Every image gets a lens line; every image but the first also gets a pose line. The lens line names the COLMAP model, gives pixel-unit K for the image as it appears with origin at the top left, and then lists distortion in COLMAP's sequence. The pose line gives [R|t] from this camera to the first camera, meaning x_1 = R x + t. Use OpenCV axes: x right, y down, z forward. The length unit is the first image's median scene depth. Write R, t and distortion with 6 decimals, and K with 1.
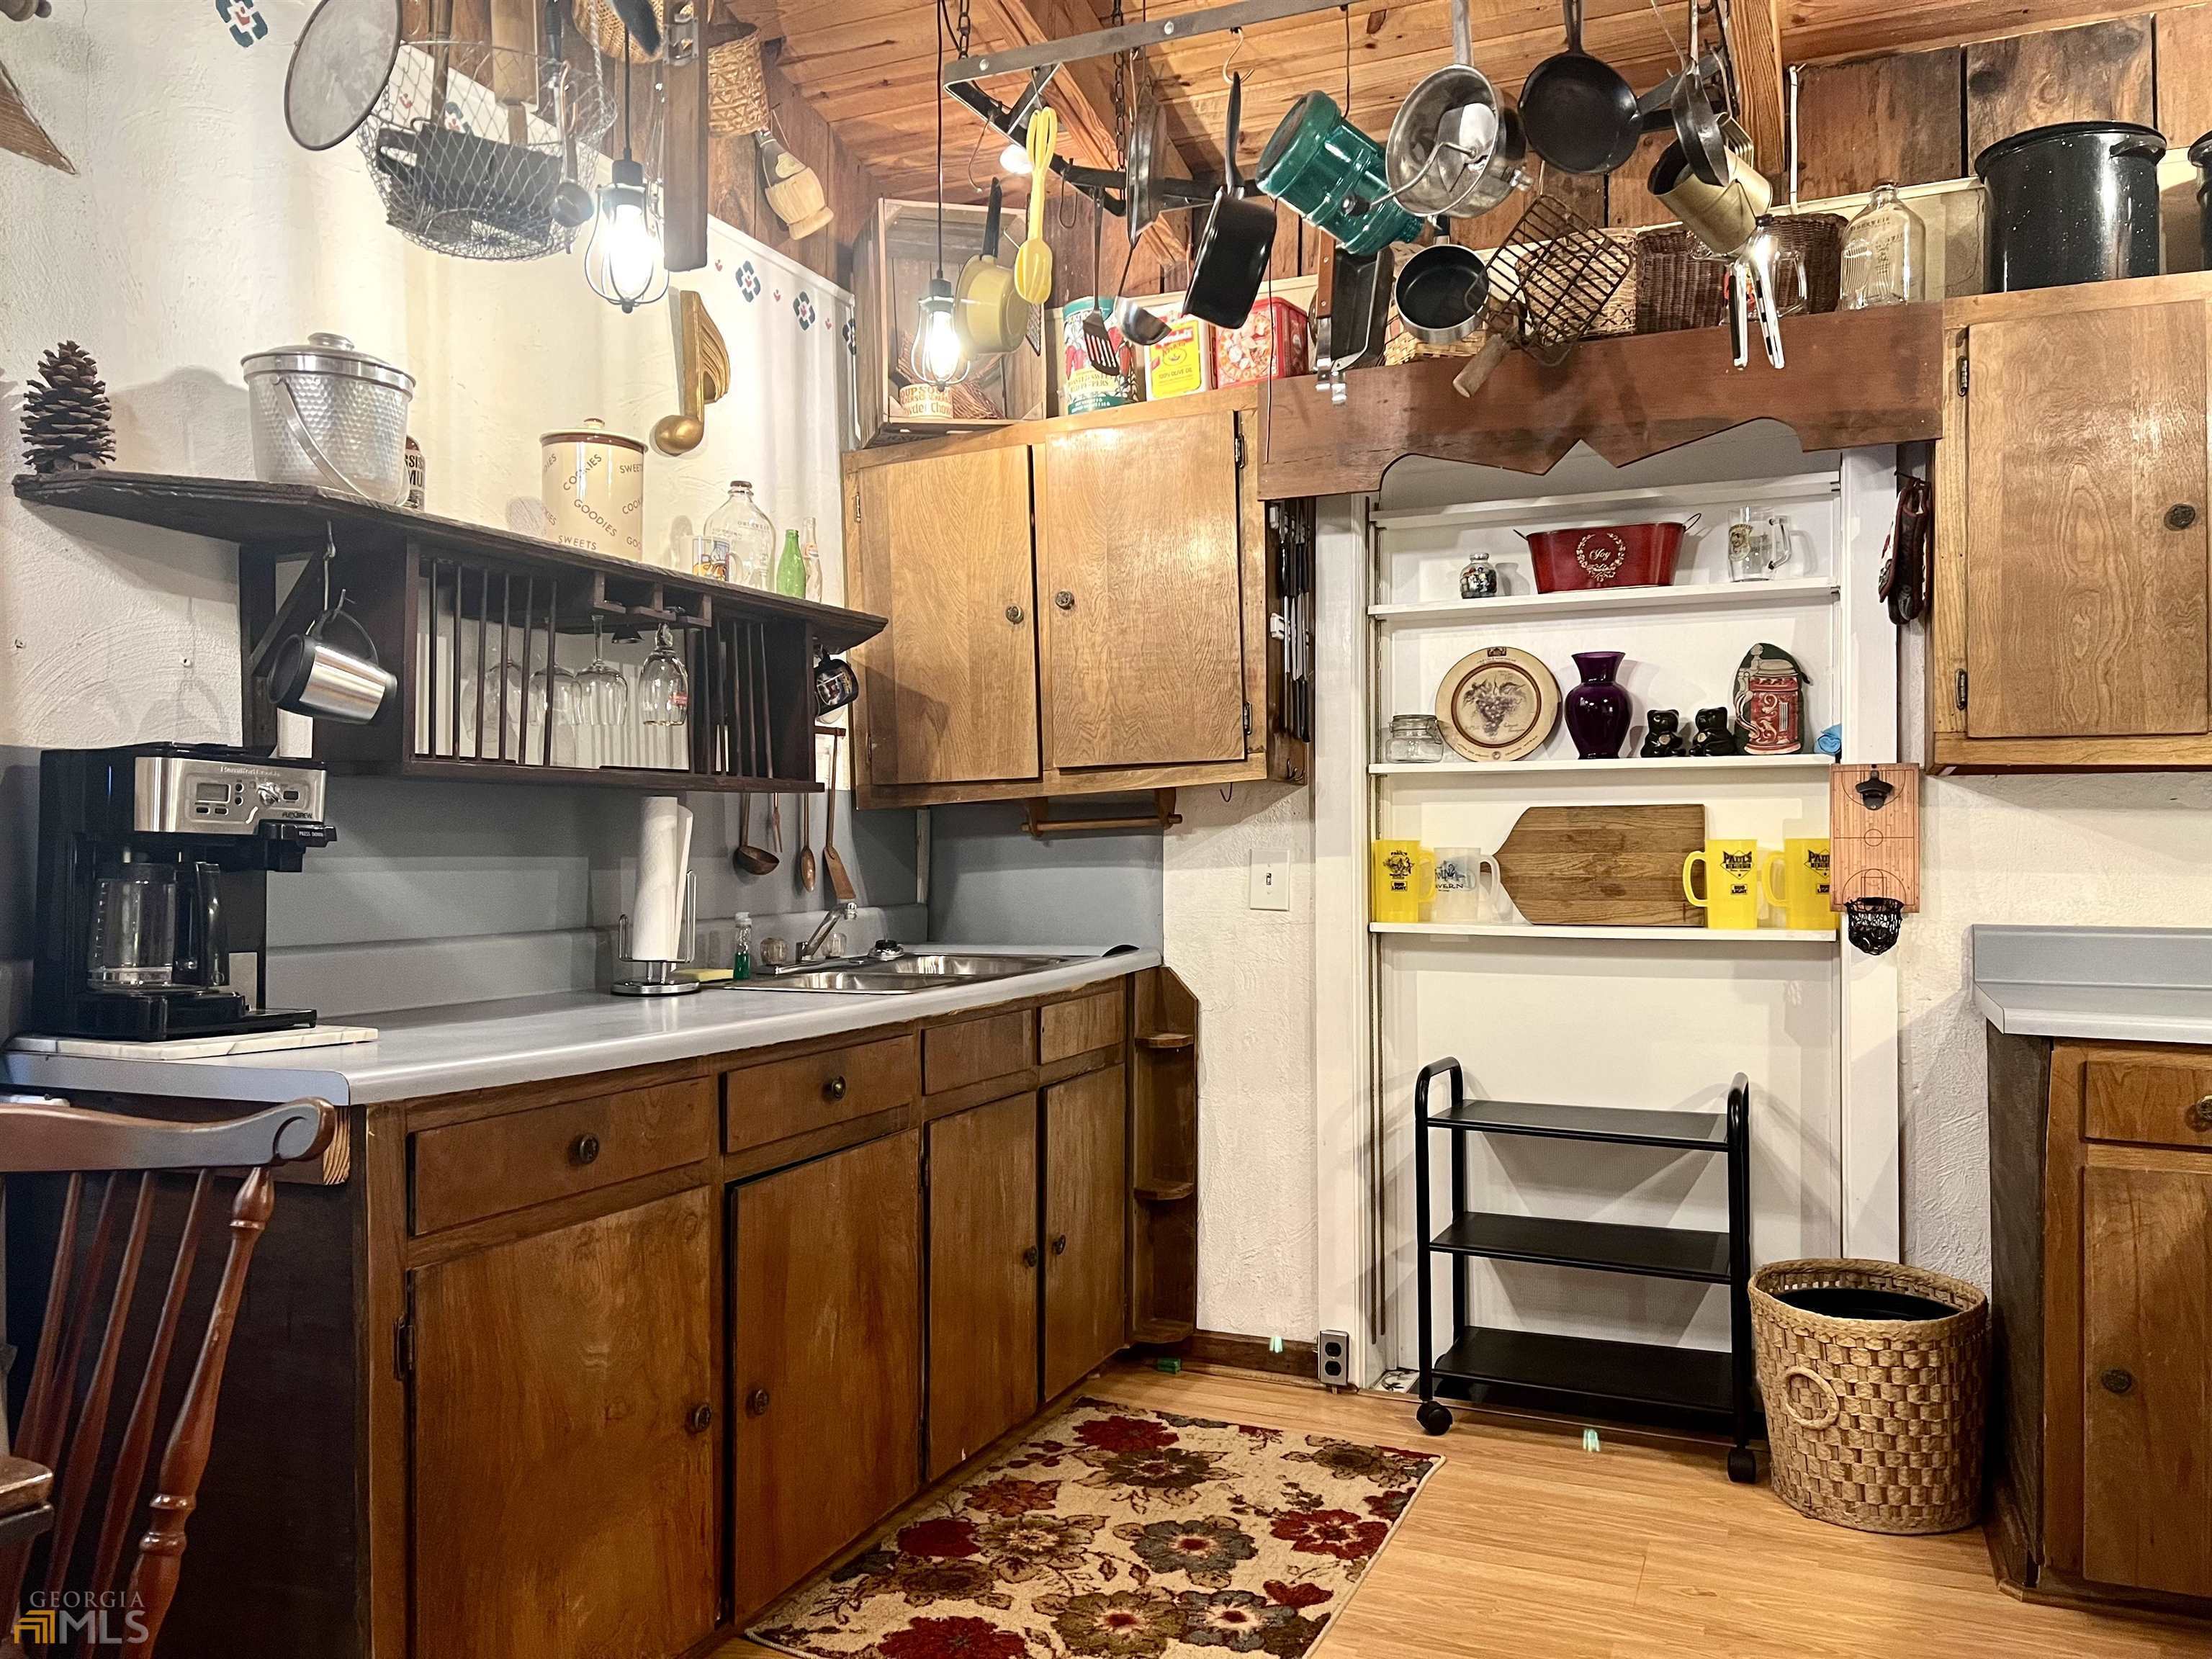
lens RADIAL K [[1663.1, 0, 1111.7], [0, 1663.1, 838.8], [0, 0, 1]] dist [0.085807, -0.105224]
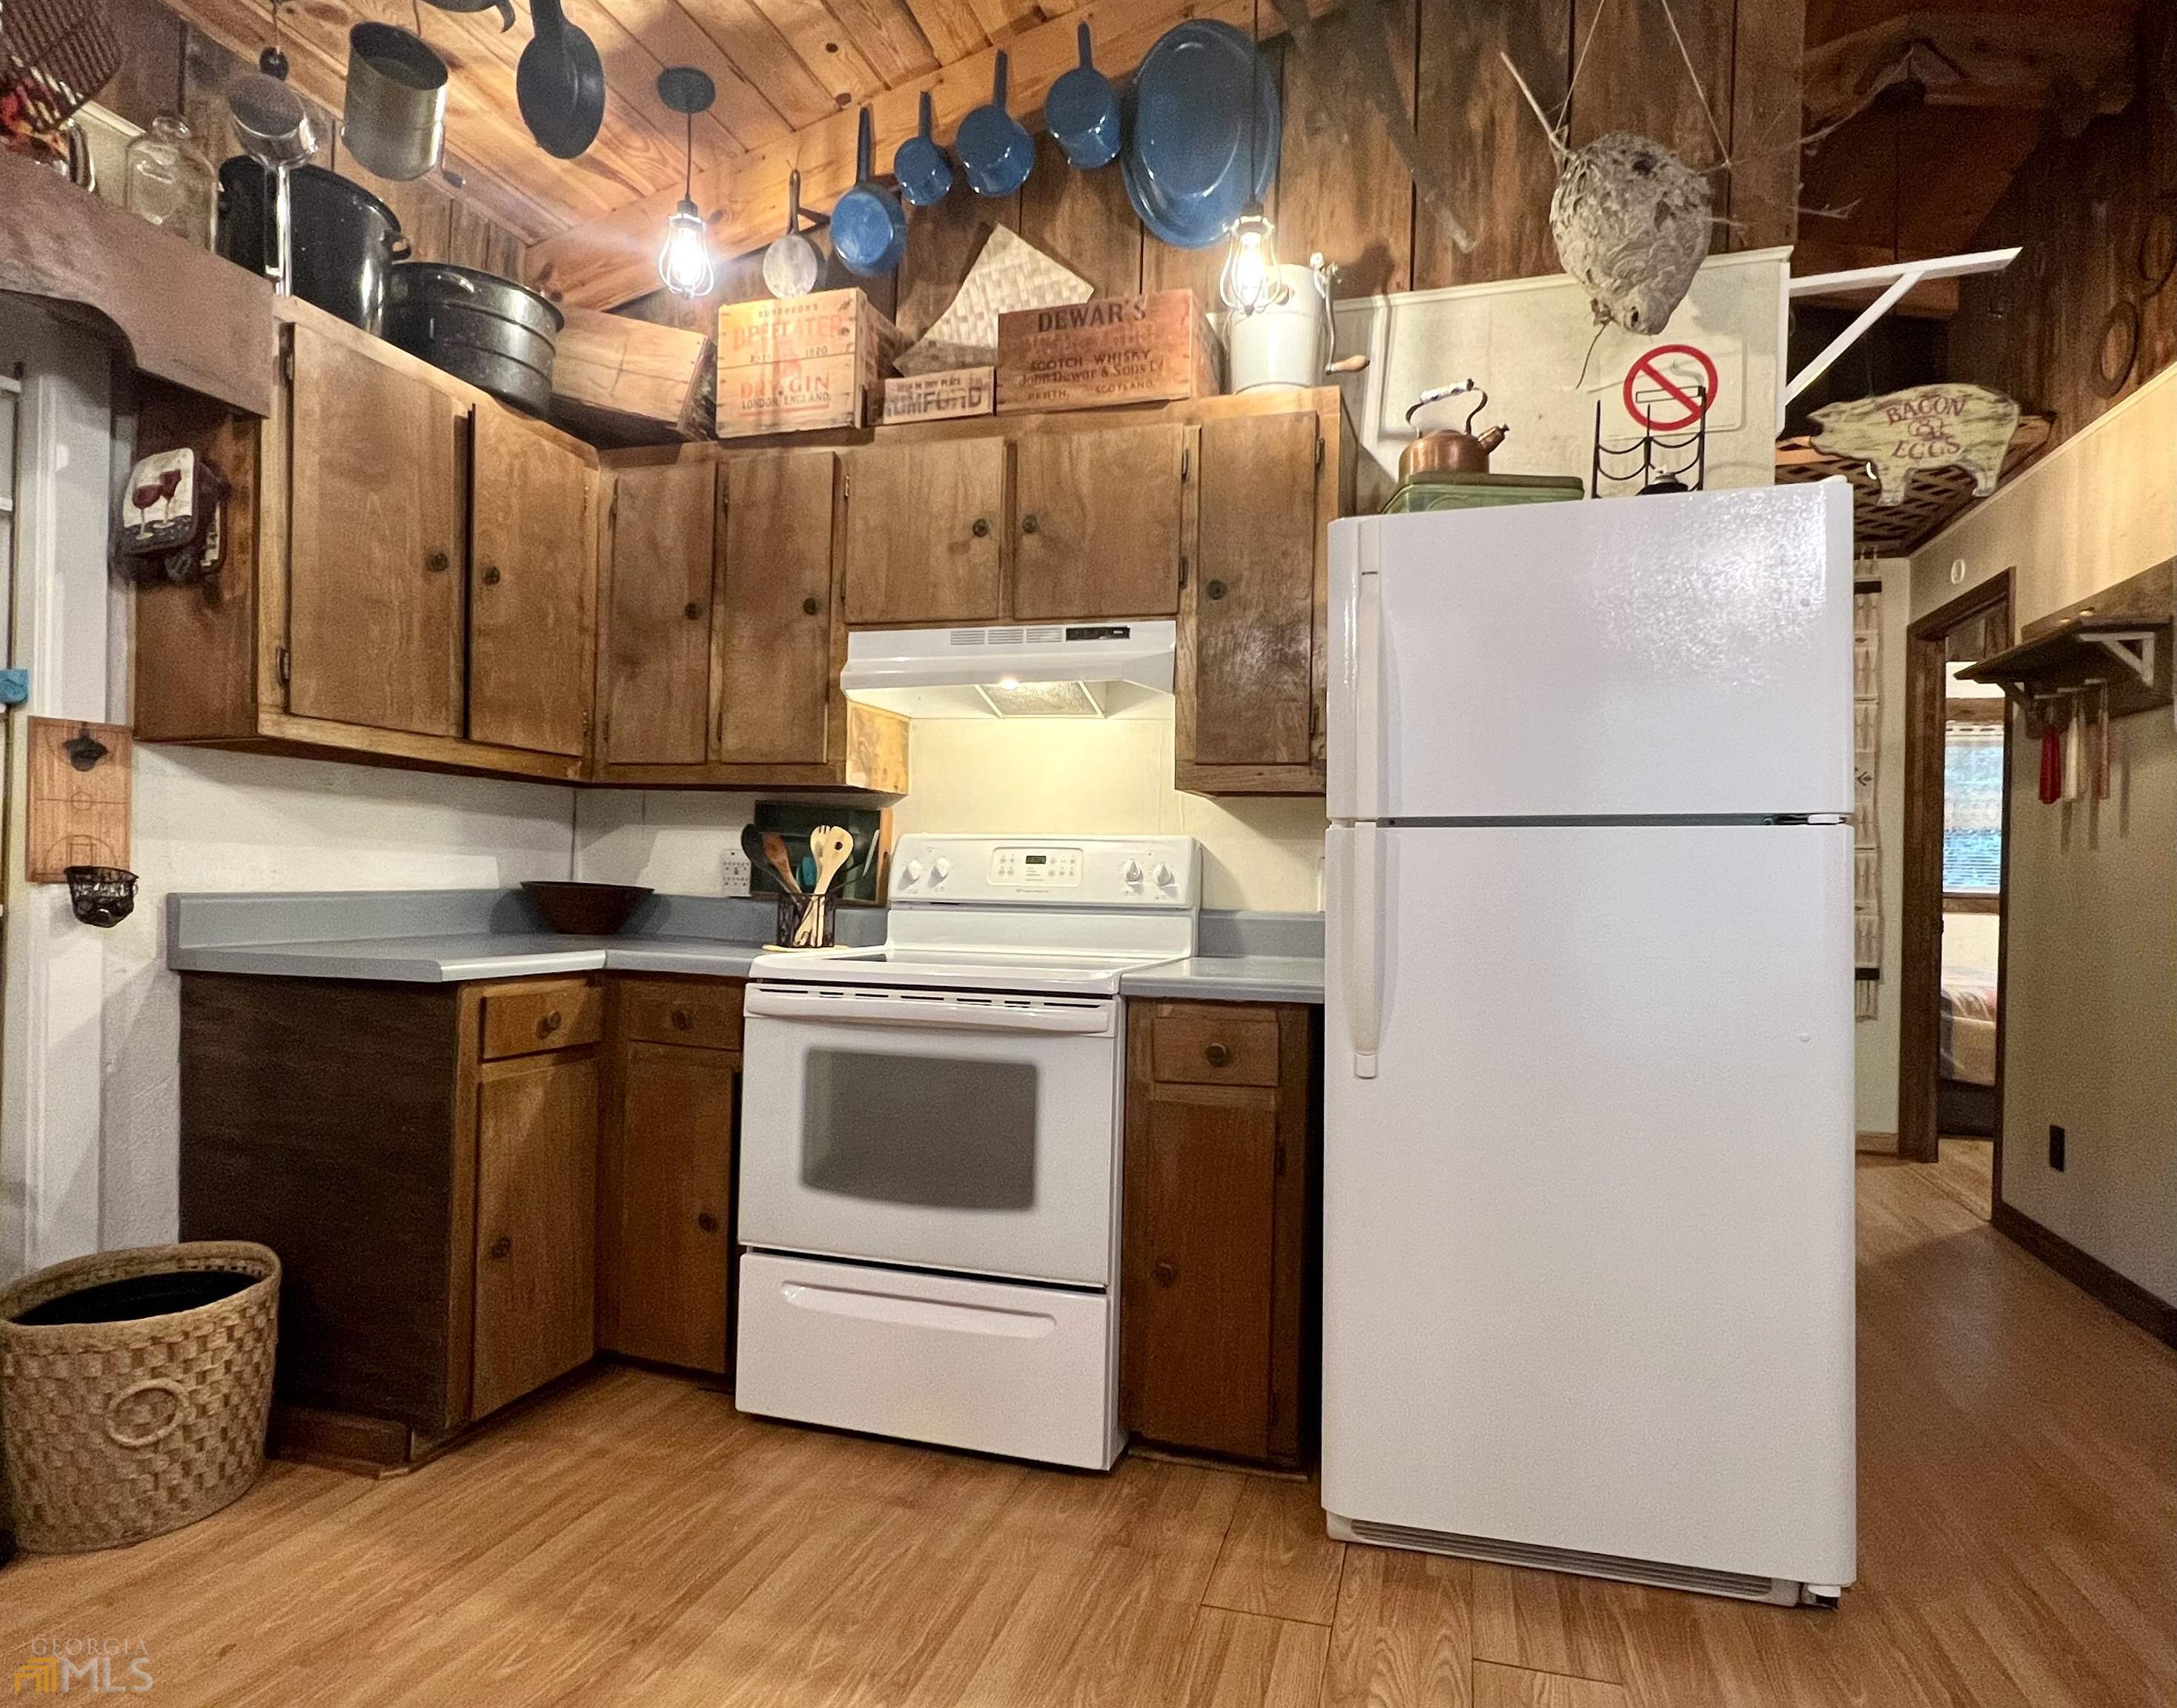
lens RADIAL K [[1225.3, 0, 1095.8], [0, 1225.3, 871.3], [0, 0, 1]] dist [-0.000408, -0.000907]
pose [[-0.134698, 0.000657, 0.990886, -0.346028], [-0.025536, 0.999665, -0.004134, 0.031737], [-0.990558, -0.025860, -0.134636, 0.653994]]
